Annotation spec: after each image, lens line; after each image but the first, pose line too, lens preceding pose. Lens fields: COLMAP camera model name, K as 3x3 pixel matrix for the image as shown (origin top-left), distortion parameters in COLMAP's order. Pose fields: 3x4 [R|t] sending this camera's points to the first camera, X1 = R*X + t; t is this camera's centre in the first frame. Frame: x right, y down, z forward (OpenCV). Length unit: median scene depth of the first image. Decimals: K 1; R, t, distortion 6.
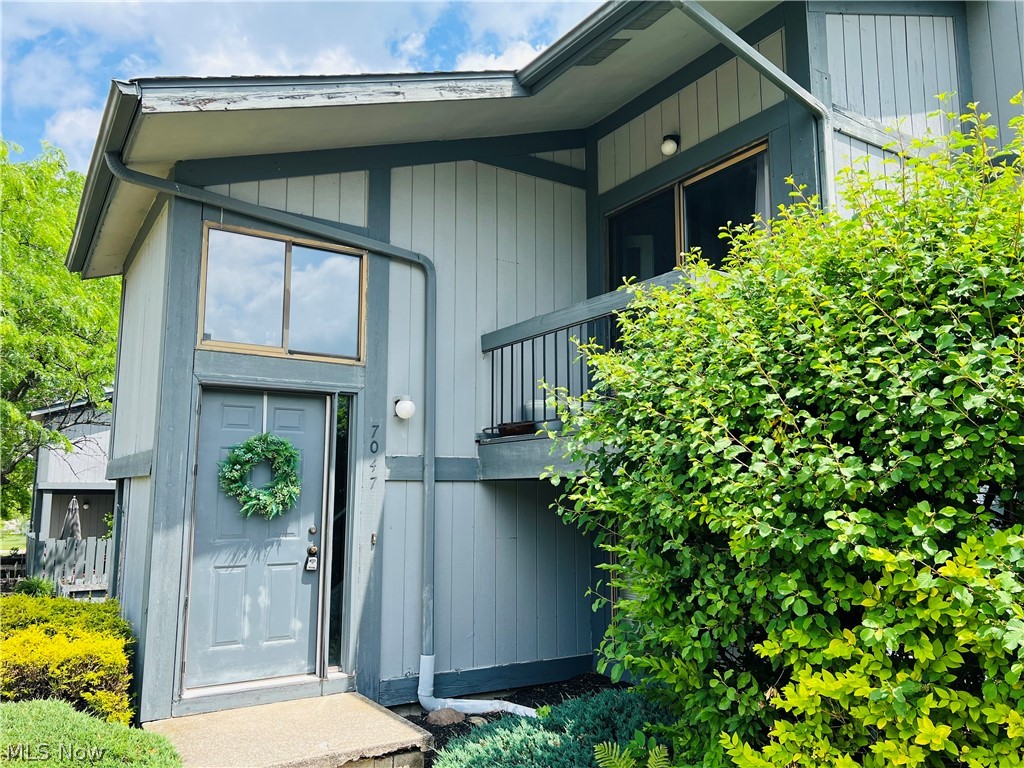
lens RADIAL K [[768.7, 0, 509.8], [0, 768.7, 382.6], [0, 0, 1]] dist [0.041734, -0.048199]
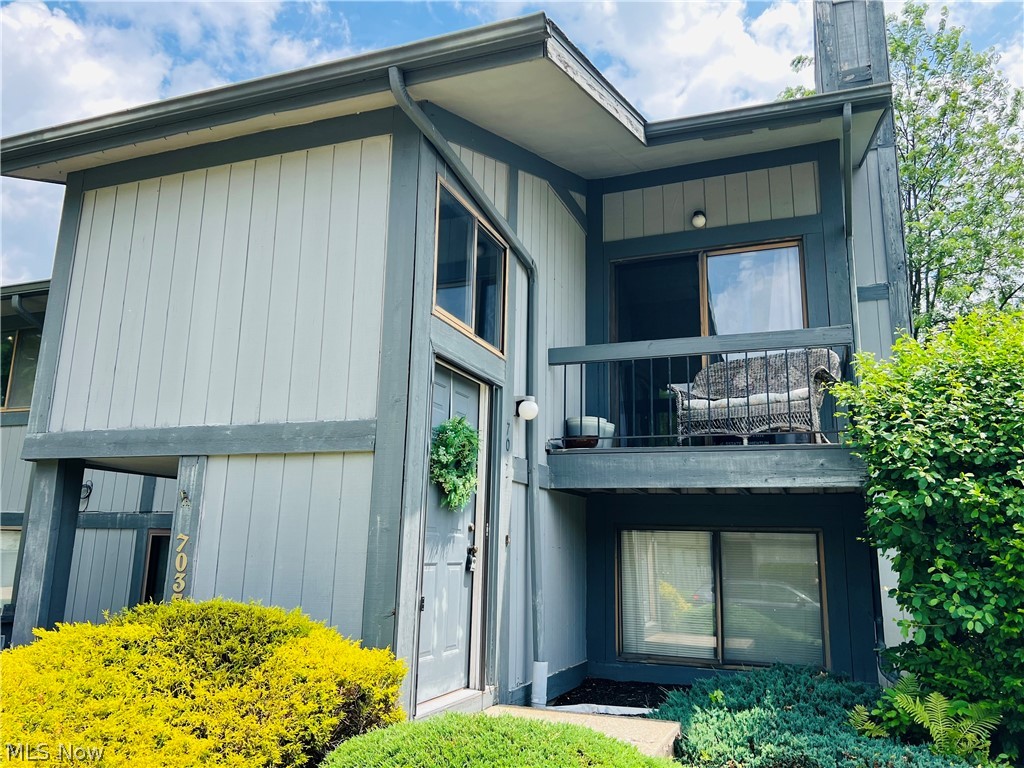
lens RADIAL K [[768.7, 0, 505.9], [0, 768.7, 384.8], [0, 0, 1]] dist [0.041734, -0.048199]
pose [[0.808974, 0.140810, 0.570731, -0.821025], [-0.105497, 0.989901, -0.094691, 0.110965], [-0.578301, 0.016392, 0.815659, 0.237940]]
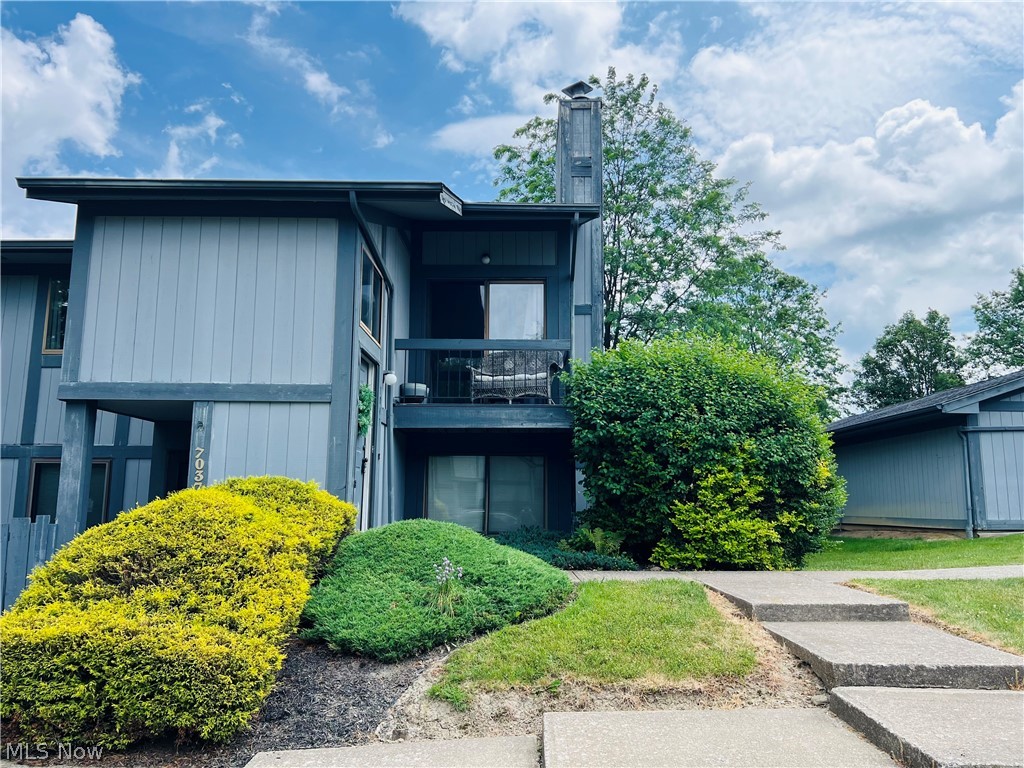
lens RADIAL K [[768.7, 0, 508.2], [0, 768.7, 387.3], [0, 0, 1]] dist [0.041734, -0.048199]
pose [[0.553423, 0.131033, 0.822528, -1.503222], [-0.124529, 0.989465, -0.073840, 0.157647], [-0.823538, -0.061564, 0.563910, -0.136906]]
